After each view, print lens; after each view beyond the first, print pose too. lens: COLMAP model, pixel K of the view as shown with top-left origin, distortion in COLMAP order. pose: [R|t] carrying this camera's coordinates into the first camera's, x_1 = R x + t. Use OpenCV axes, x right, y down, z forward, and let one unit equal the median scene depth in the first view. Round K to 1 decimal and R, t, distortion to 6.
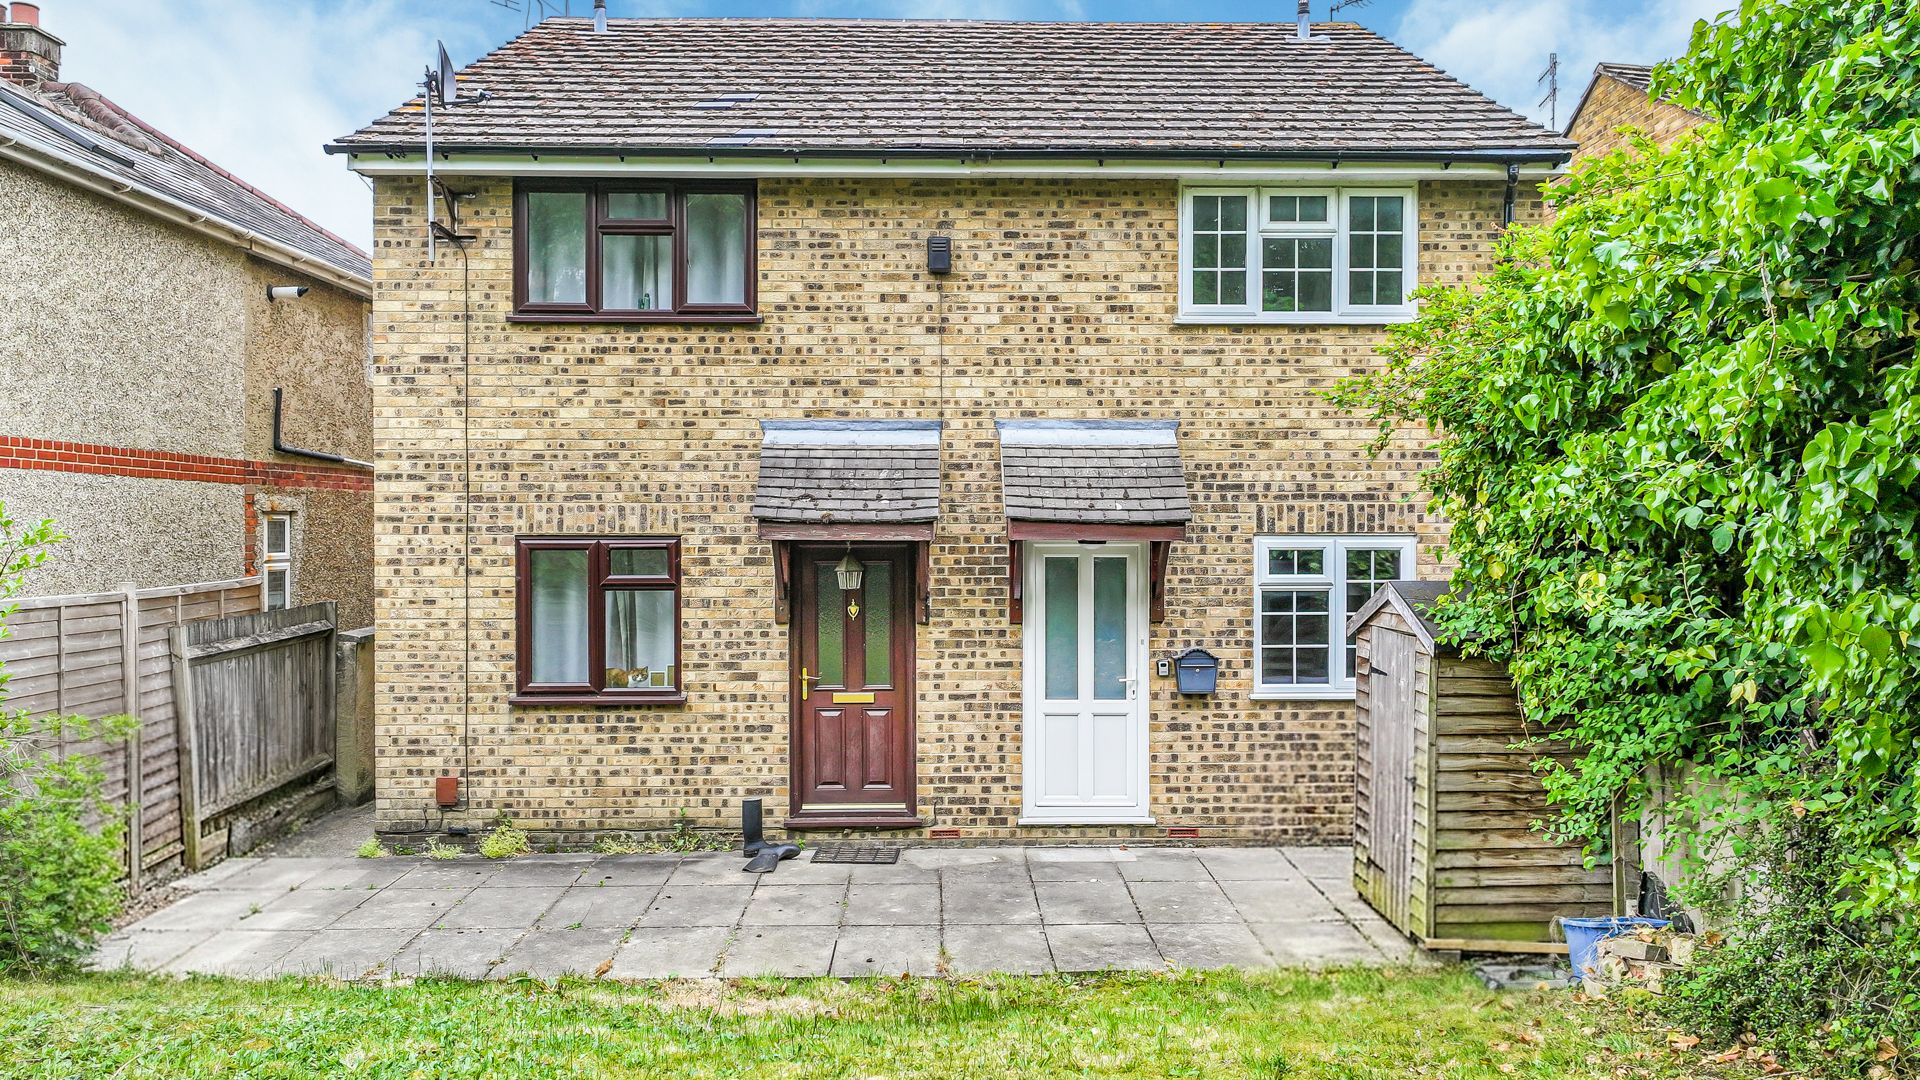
lens RADIAL K [[1362.6, 0, 960.0], [0, 1362.6, 540.0], [0, 0, 1]] dist [0.006066, 0.001156]
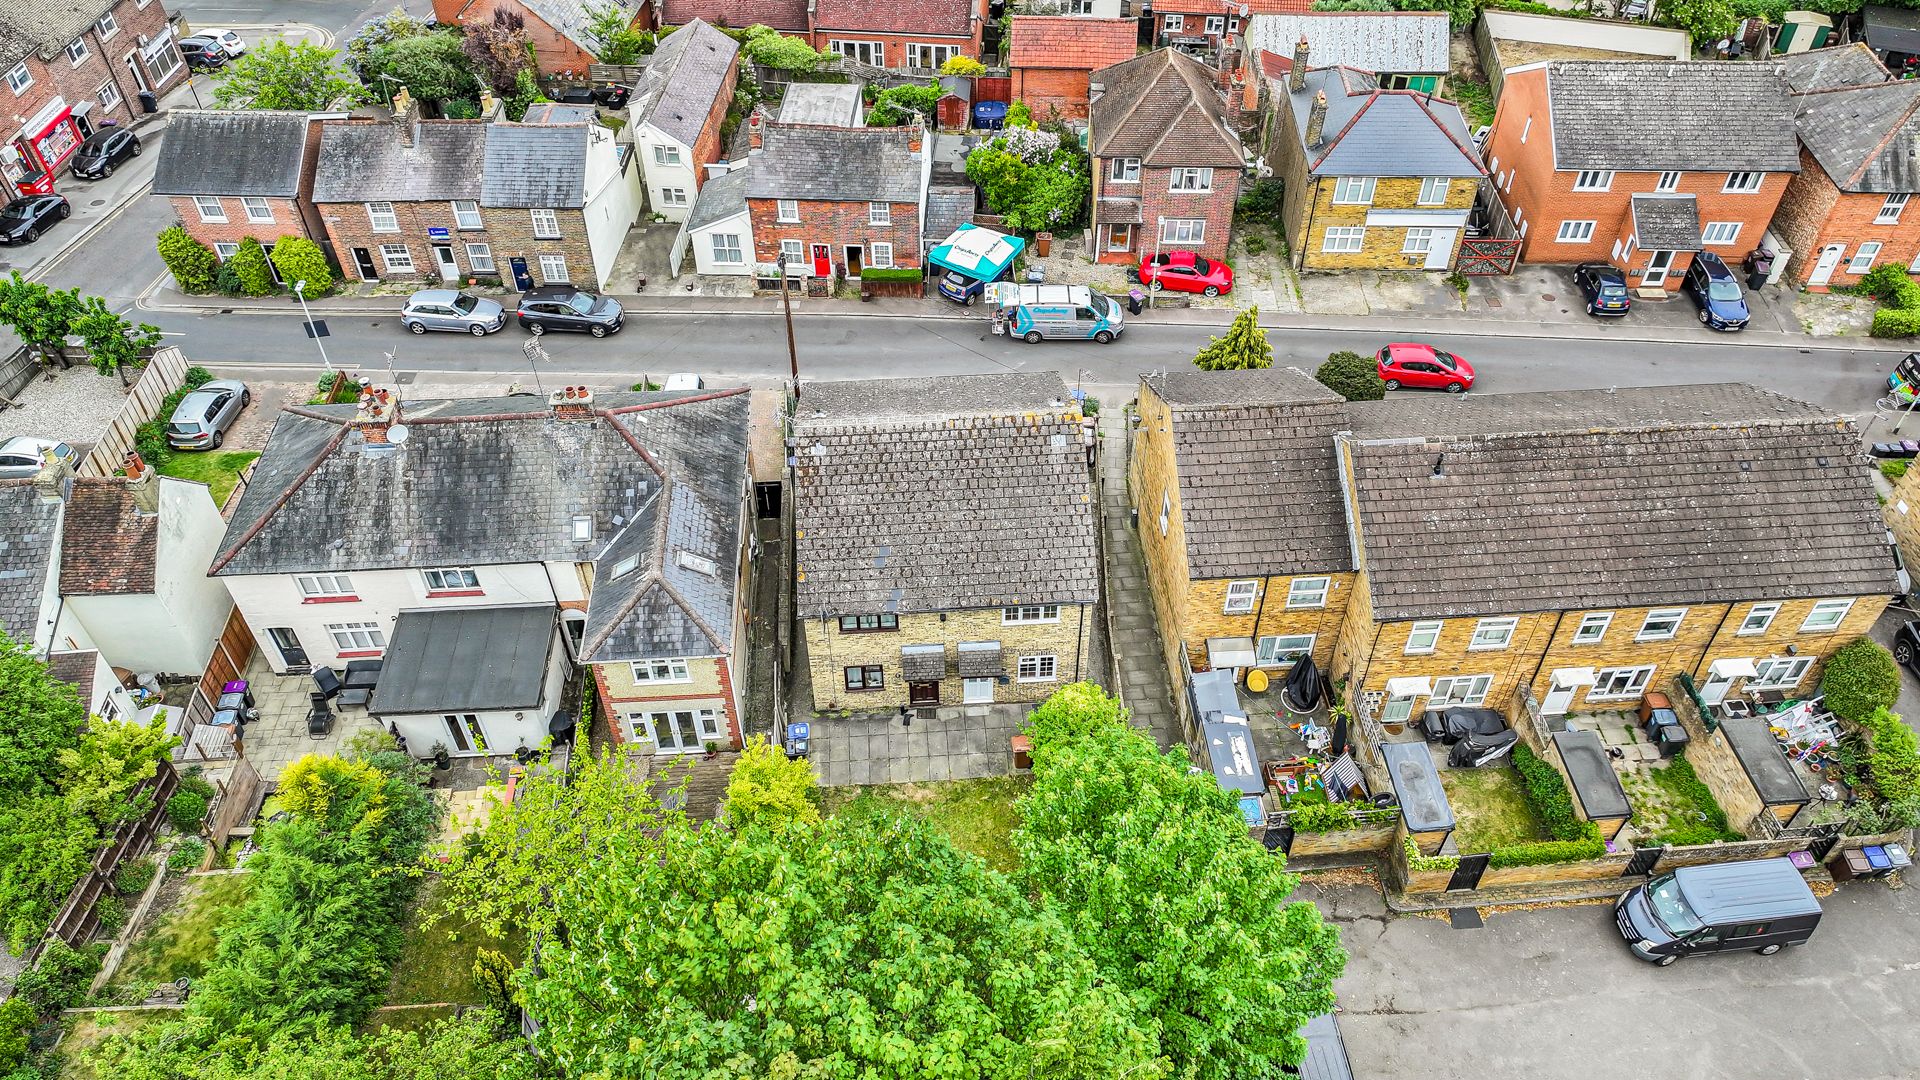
lens RADIAL K [[1362.6, 0, 960.0], [0, 1362.6, 540.0], [0, 0, 1]] dist [0.006066, 0.001156]
pose [[0.998932, -0.033773, 0.031516, -0.085520], [0.002233, 0.716767, 0.697309, -3.214234], [-0.046140, -0.696494, 0.716077, -1.760108]]
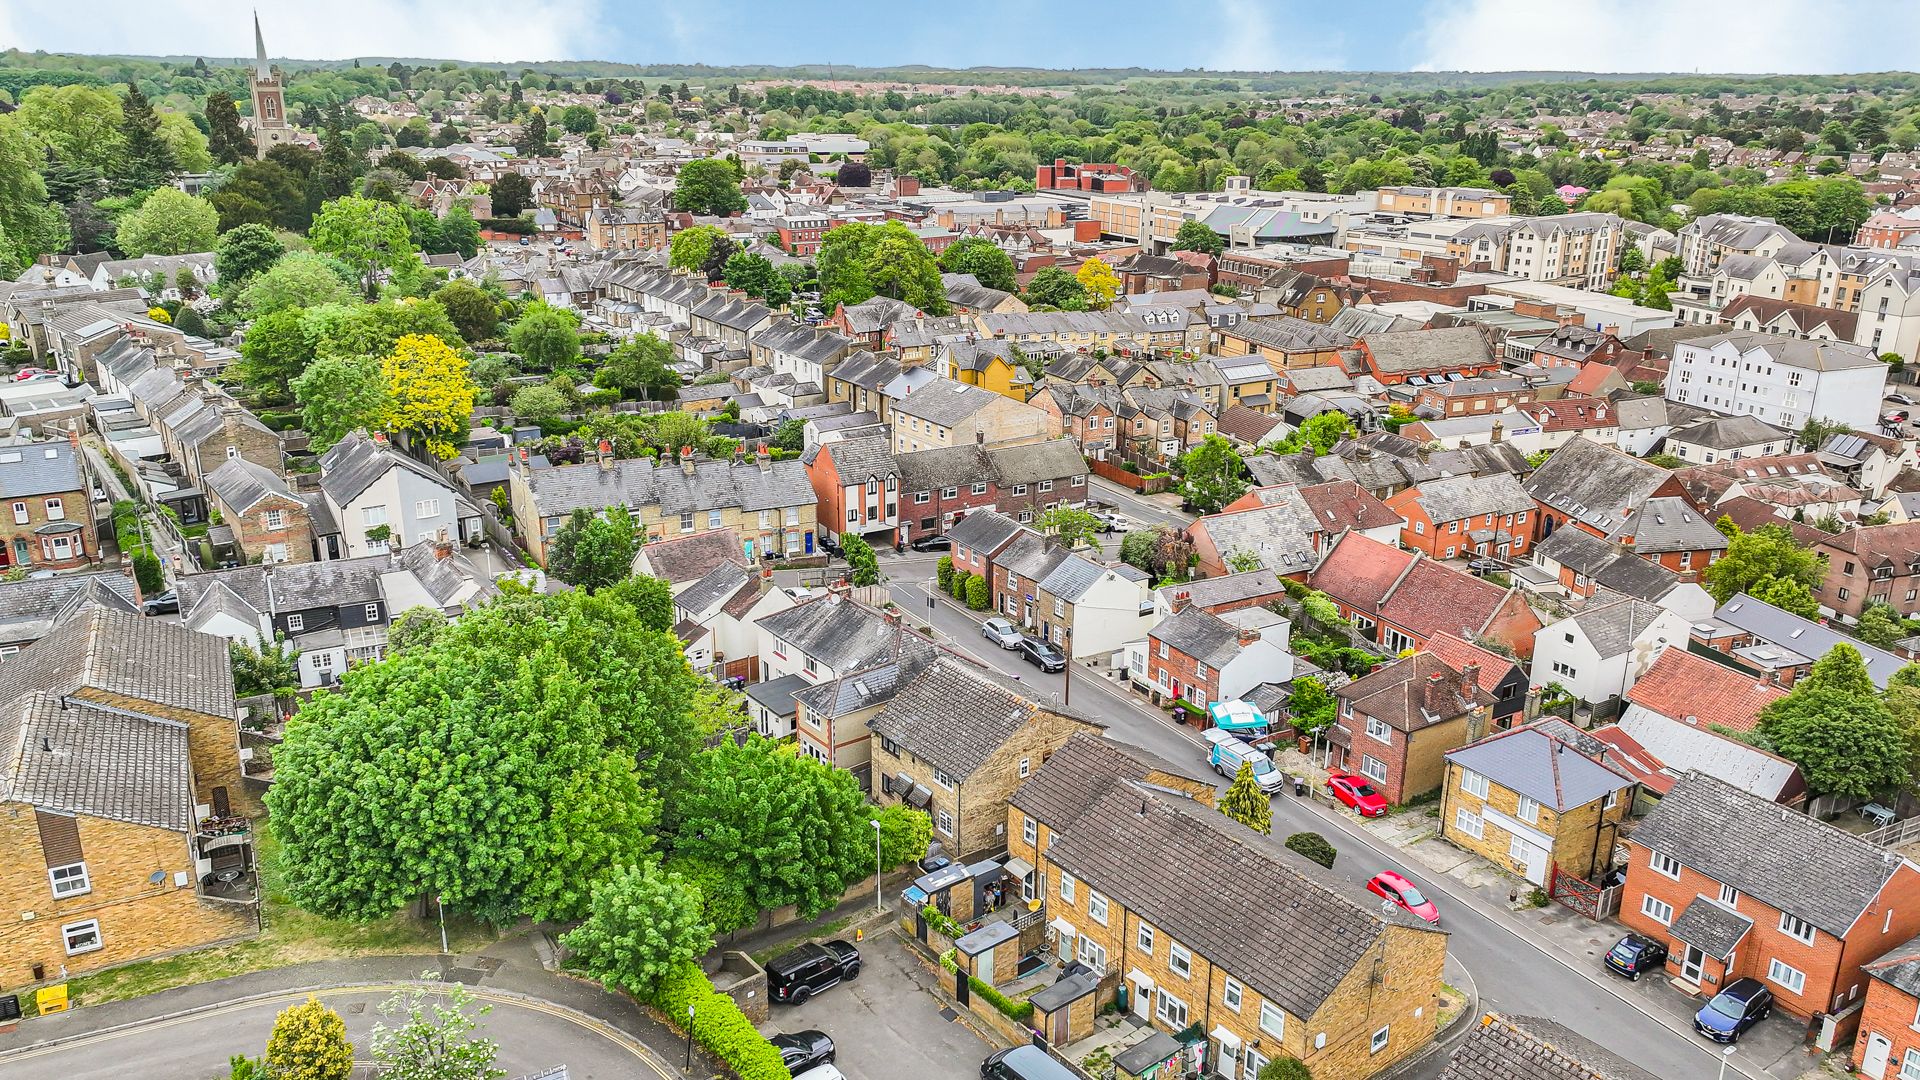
lens RADIAL K [[1408.0, 0, 960.0], [0, 1408.0, 540.0], [0, 0, 1]] dist [0.006722, 0.002157]
pose [[0.597105, 0.256037, -0.760204, 5.786430], [-0.024158, 0.953003, 0.301997, -3.745169], [0.801799, -0.161959, 0.575228, -3.106956]]
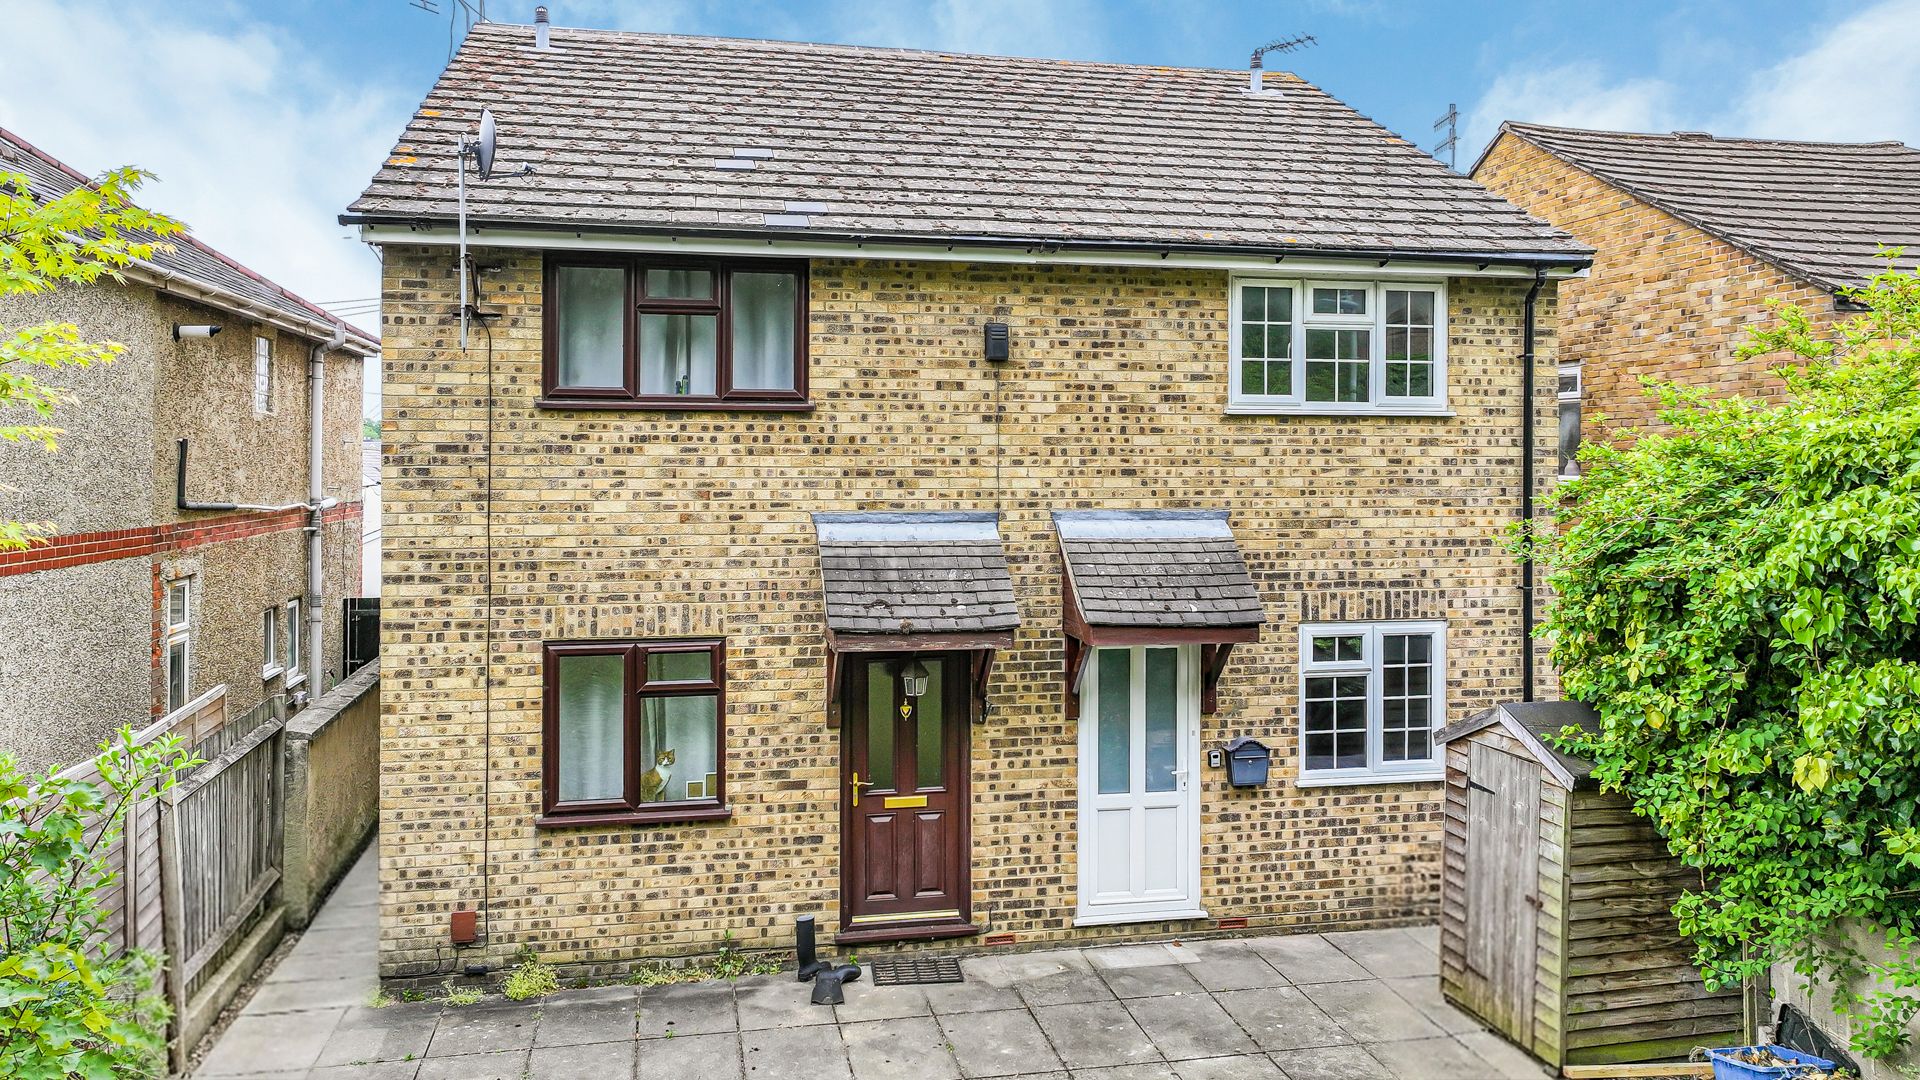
lens RADIAL K [[1379.3, 0, 955.9], [0, 1379.3, 464.3], [0, 0, 1]] dist [0.007430, -0.000552]
pose [[0.984183, 0.001862, 0.177148, -0.216853], [0.000315, 0.999925, -0.012265, -0.109704], [-0.177157, 0.012127, 0.984108, 0.039960]]
